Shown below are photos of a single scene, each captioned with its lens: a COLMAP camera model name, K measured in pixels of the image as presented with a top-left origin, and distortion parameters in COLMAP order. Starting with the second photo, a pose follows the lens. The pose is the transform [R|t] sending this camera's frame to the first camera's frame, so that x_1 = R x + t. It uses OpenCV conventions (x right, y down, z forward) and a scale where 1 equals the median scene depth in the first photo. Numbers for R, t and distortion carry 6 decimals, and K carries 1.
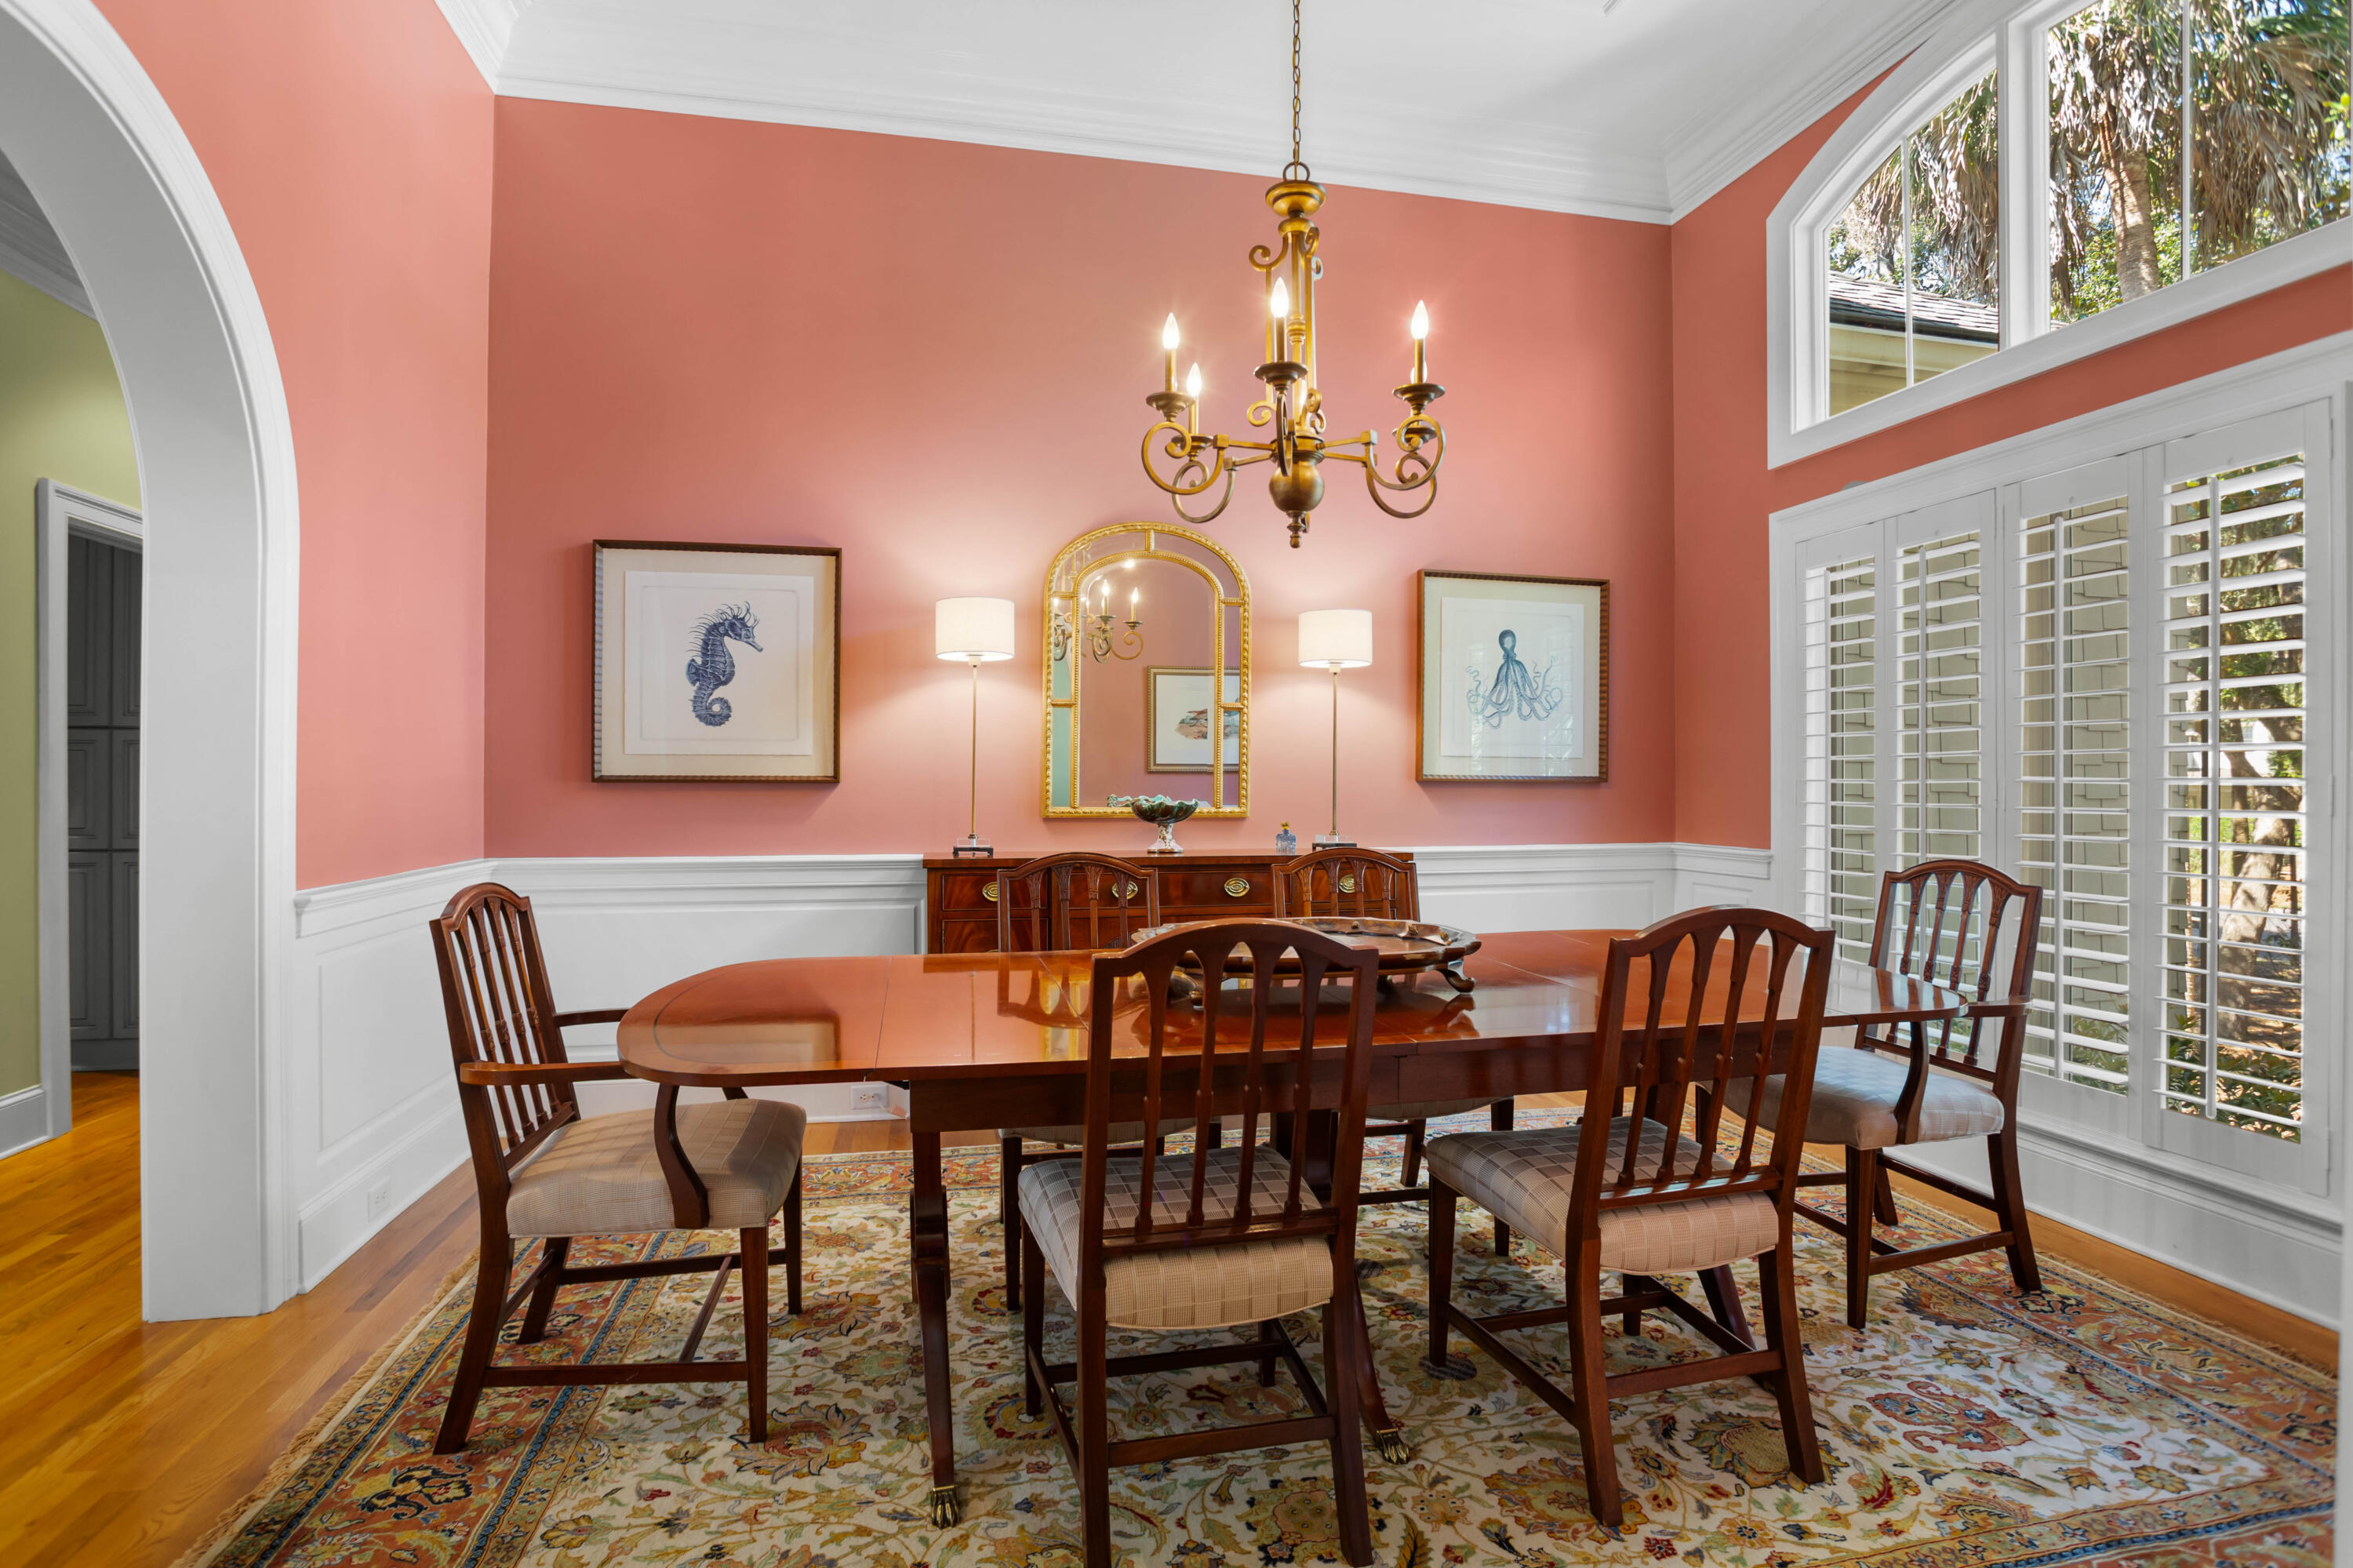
lens RADIAL K [[1208.7, 0, 1185.0], [0, 1208.7, 781.3], [0, 0, 1]] dist [-0.068910, 0.029001]
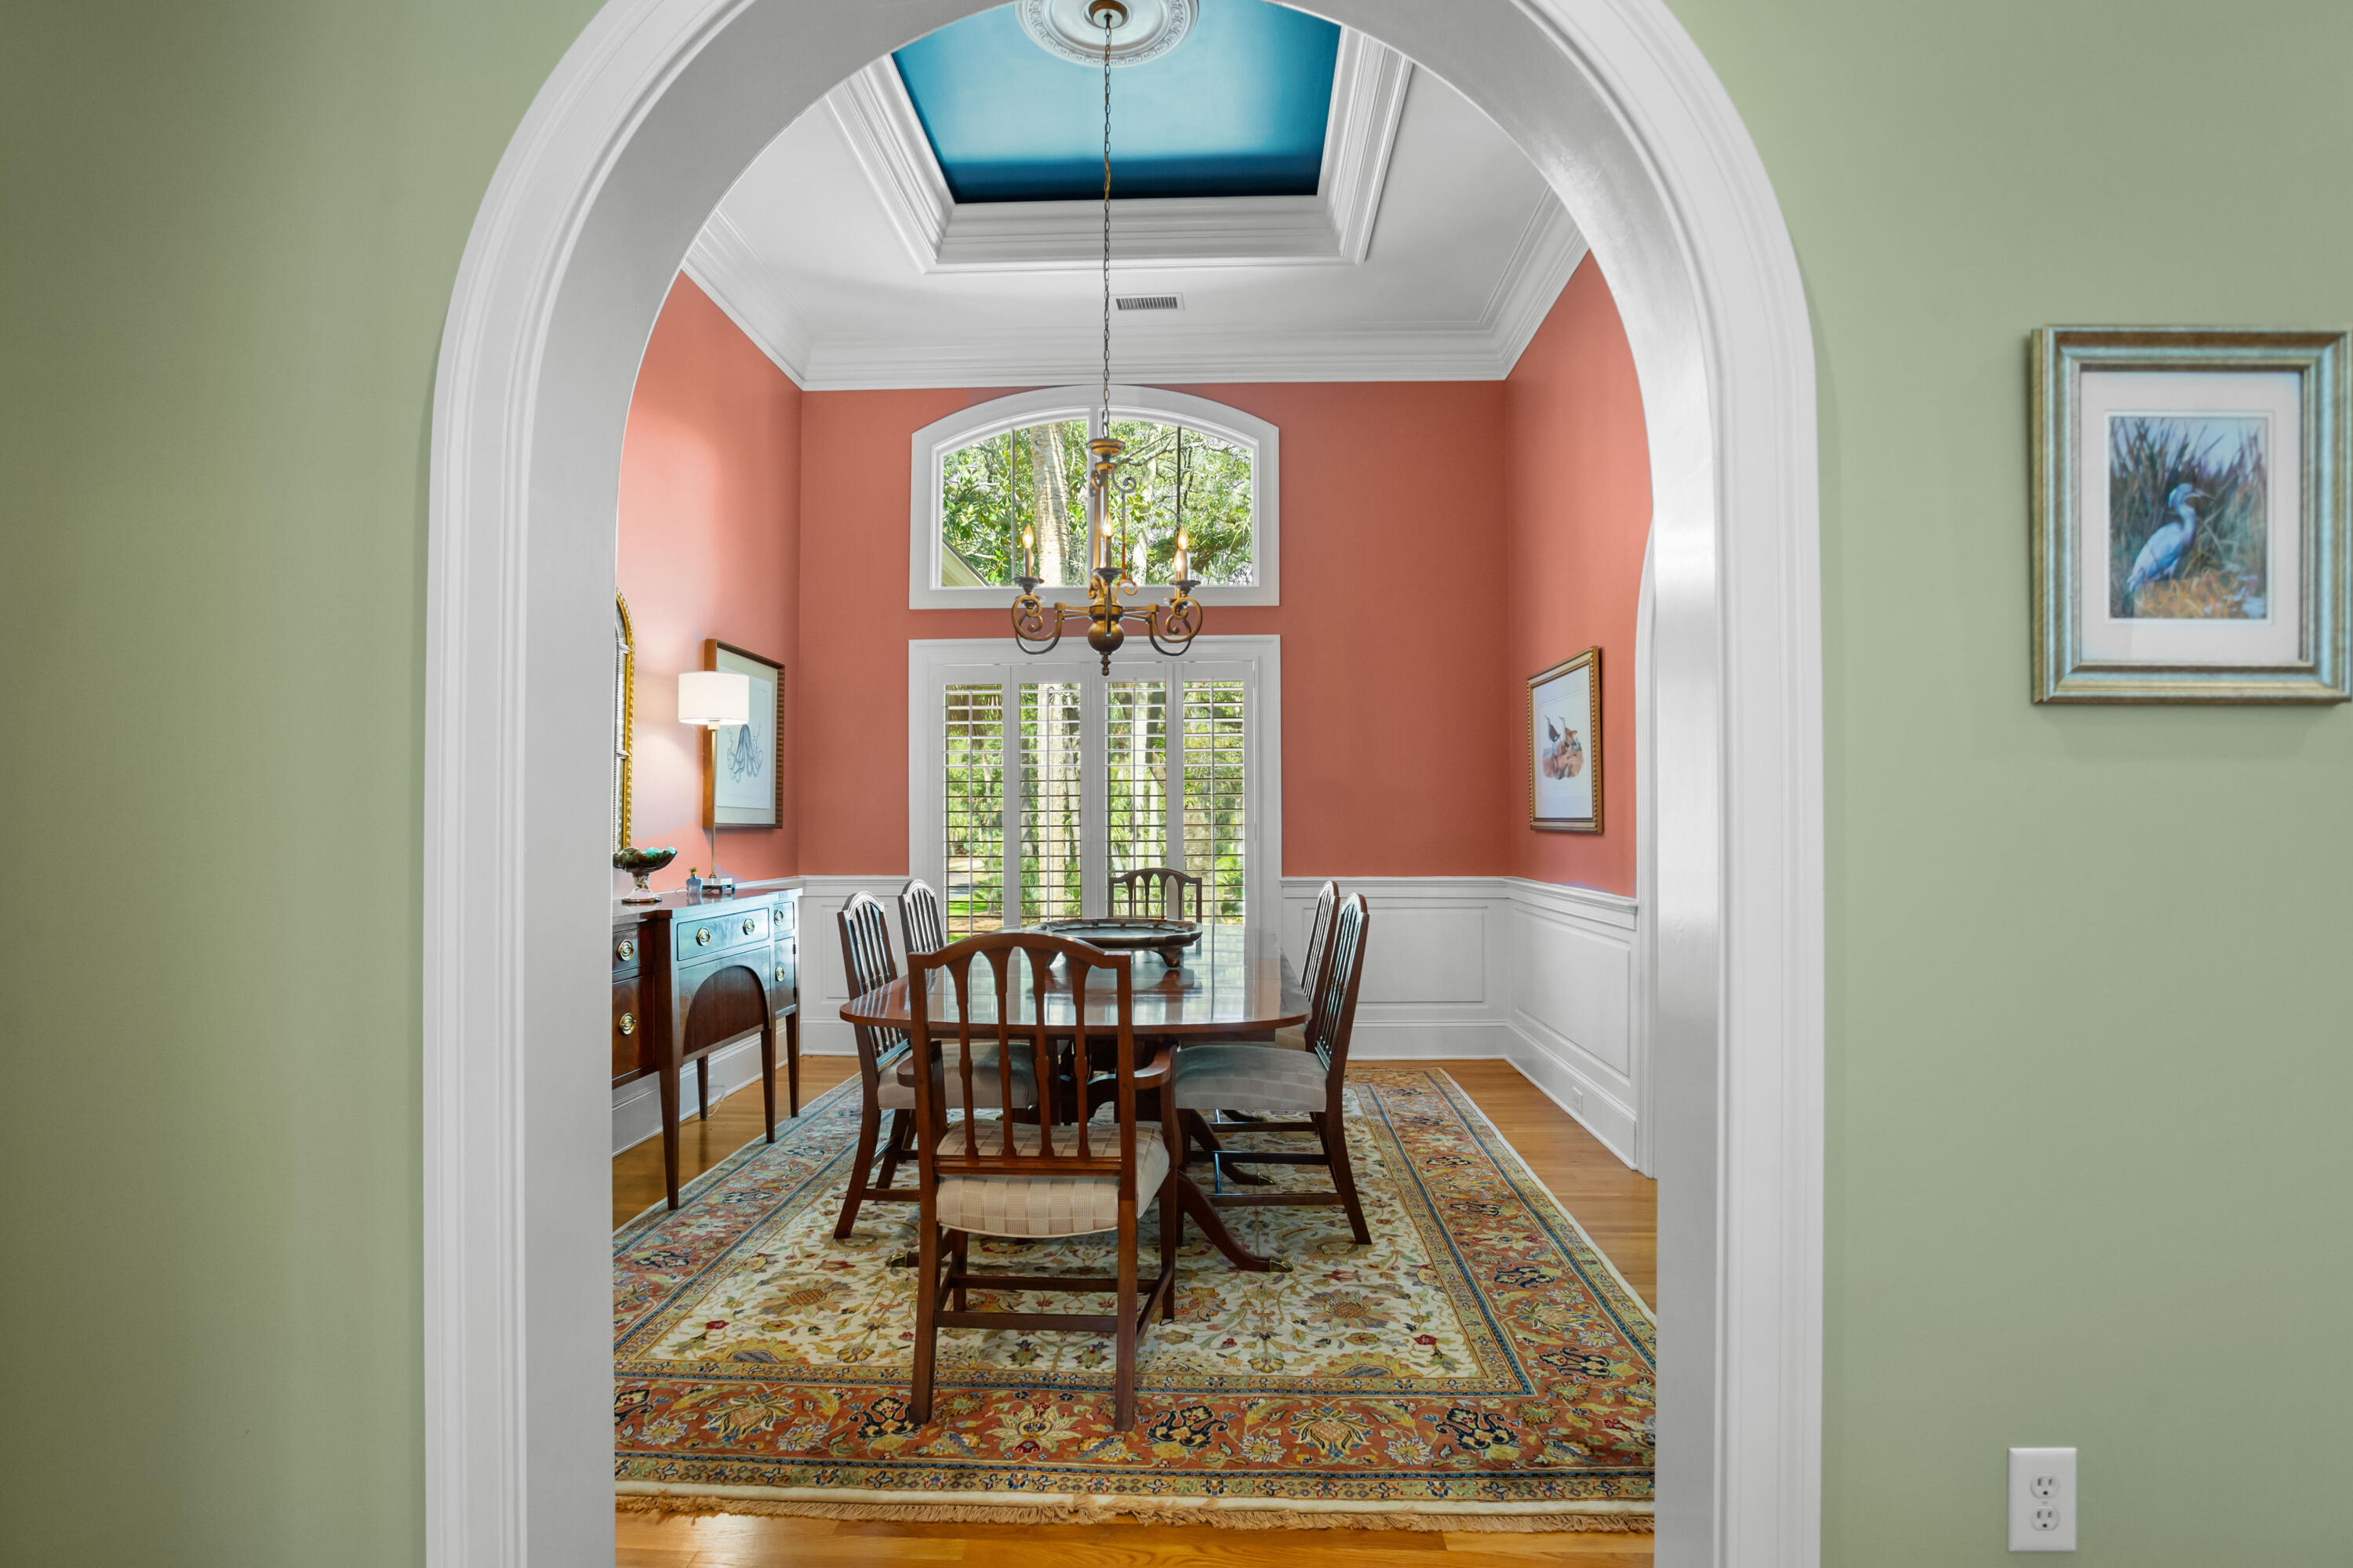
lens RADIAL K [[1208.7, 0, 1185.0], [0, 1208.7, 781.3], [0, 0, 1]] dist [-0.068910, 0.029001]
pose [[0.233868, 0.026567, 0.971905, -0.838046], [0.003767, 0.999594, -0.028231, -0.012437], [-0.972261, 0.010263, 0.233673, 0.343807]]
